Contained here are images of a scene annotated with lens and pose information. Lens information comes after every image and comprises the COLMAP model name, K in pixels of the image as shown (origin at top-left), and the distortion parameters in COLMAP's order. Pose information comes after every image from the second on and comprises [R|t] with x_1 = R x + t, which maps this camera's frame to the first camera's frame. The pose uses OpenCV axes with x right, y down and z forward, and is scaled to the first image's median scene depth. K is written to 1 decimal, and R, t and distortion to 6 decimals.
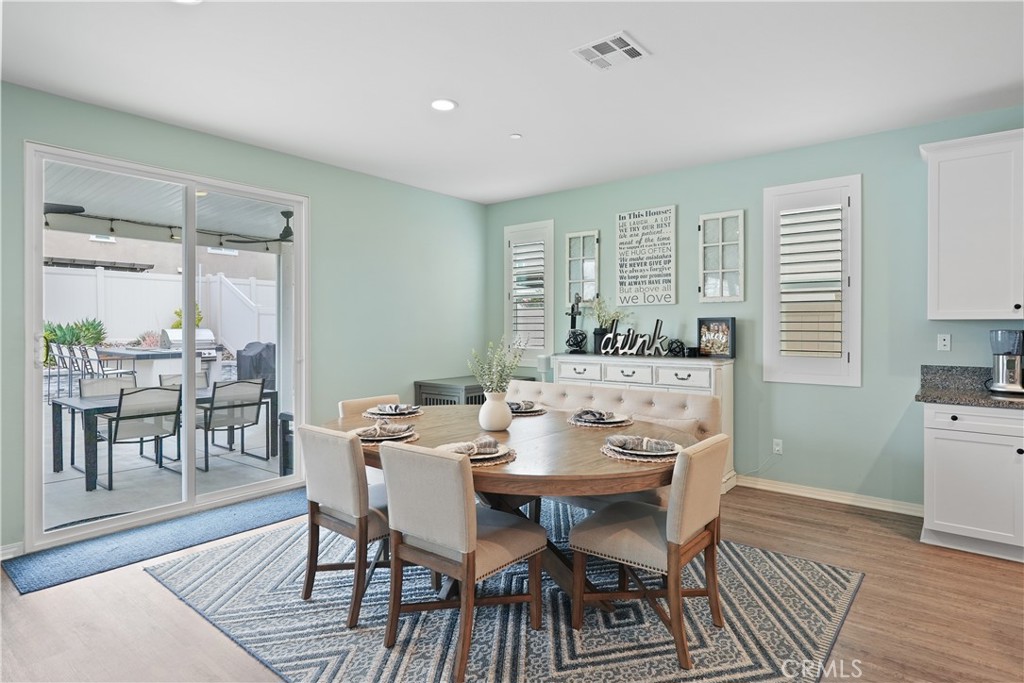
lens RADIAL K [[570.1, 0, 498.3], [0, 570.1, 327.1], [0, 0, 1]] dist [0.019942, 0.000697]
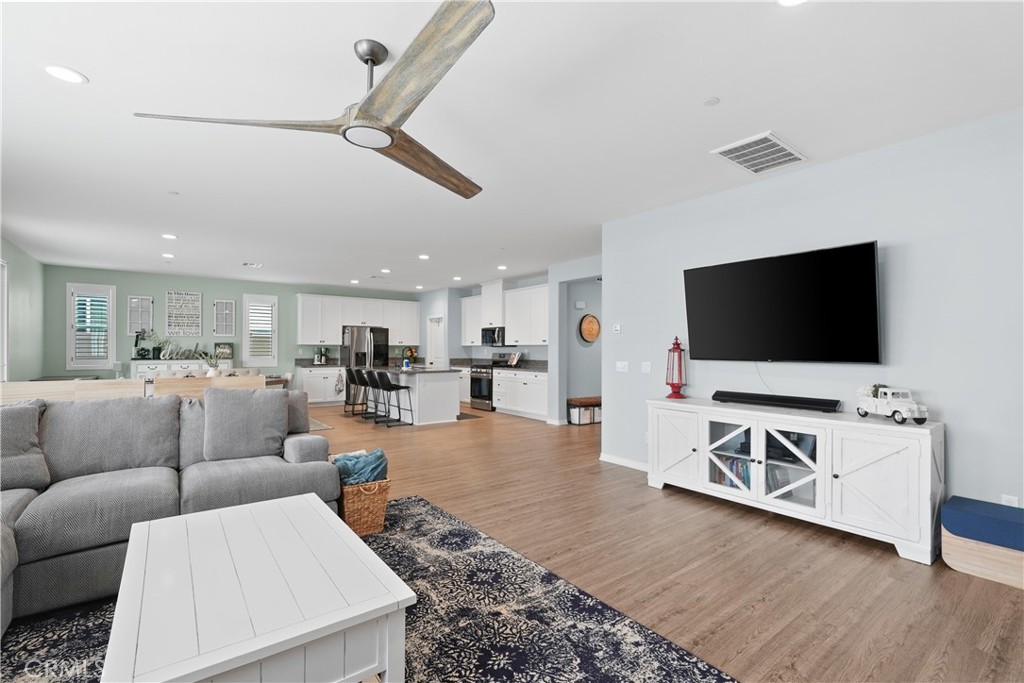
lens RADIAL K [[457.2, 0, 514.9], [0, 457.2, 352.0], [0, 0, 1]] dist [-0.005193, 0.000414]
pose [[0.273849, -0.006025, 0.961754, -1.532589], [-0.000622, 0.999979, 0.006442, 0.014406], [-0.961772, -0.002363, 0.273840, -0.979326]]
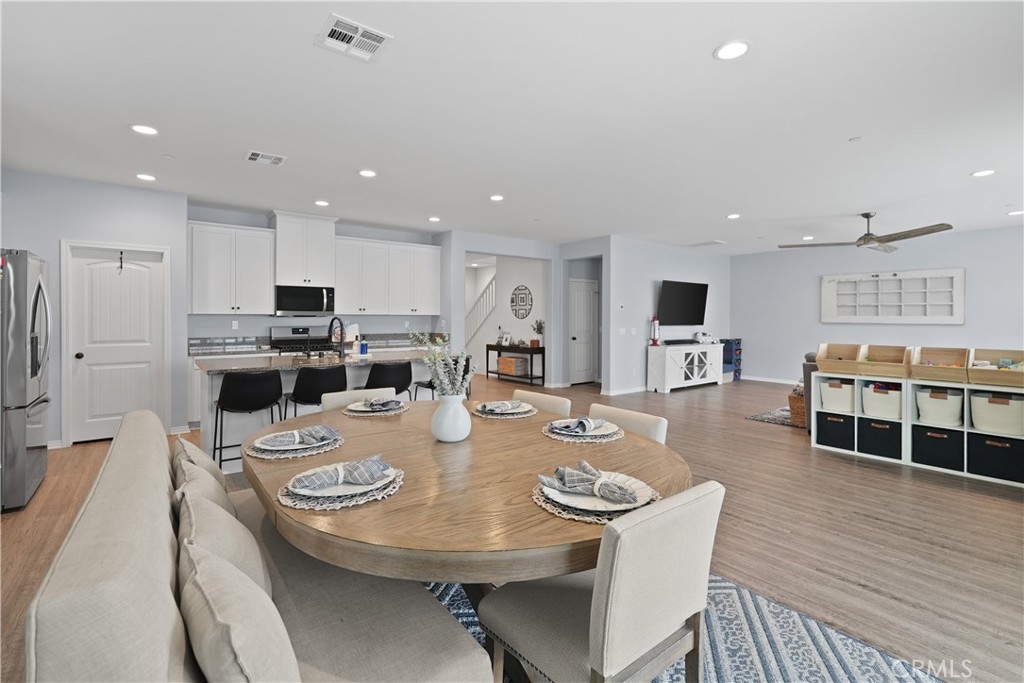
lens RADIAL K [[457.2, 0, 508.0], [0, 457.2, 320.5], [0, 0, 1]] dist [-0.005193, 0.000414]
pose [[-0.961409, -0.003746, 0.275097, -0.202355], [-0.002400, 0.999983, 0.005229, 0.004908], [-0.275112, 0.004367, -0.961402, 1.303103]]
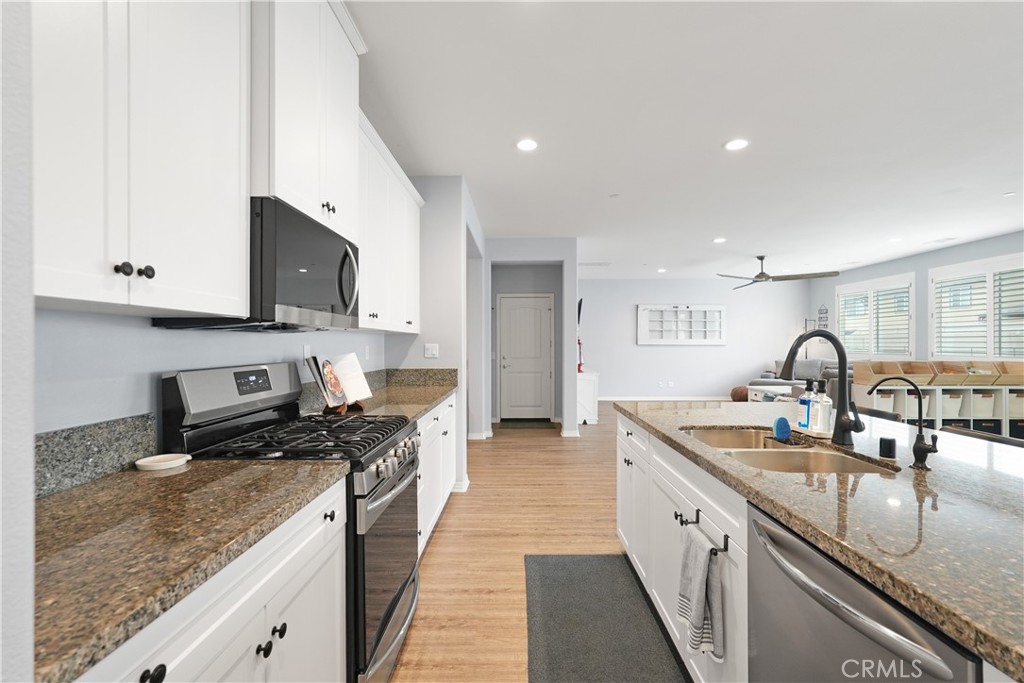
lens RADIAL K [[457.2, 0, 509.1], [0, 457.2, 343.3], [0, 0, 1]] dist [-0.005193, 0.000414]
pose [[-0.820922, 0.000016, -0.571040, 1.101496], [-0.000074, 1.000000, 0.000133, 0.014770], [0.571040, 0.000151, -0.820922, 0.403922]]
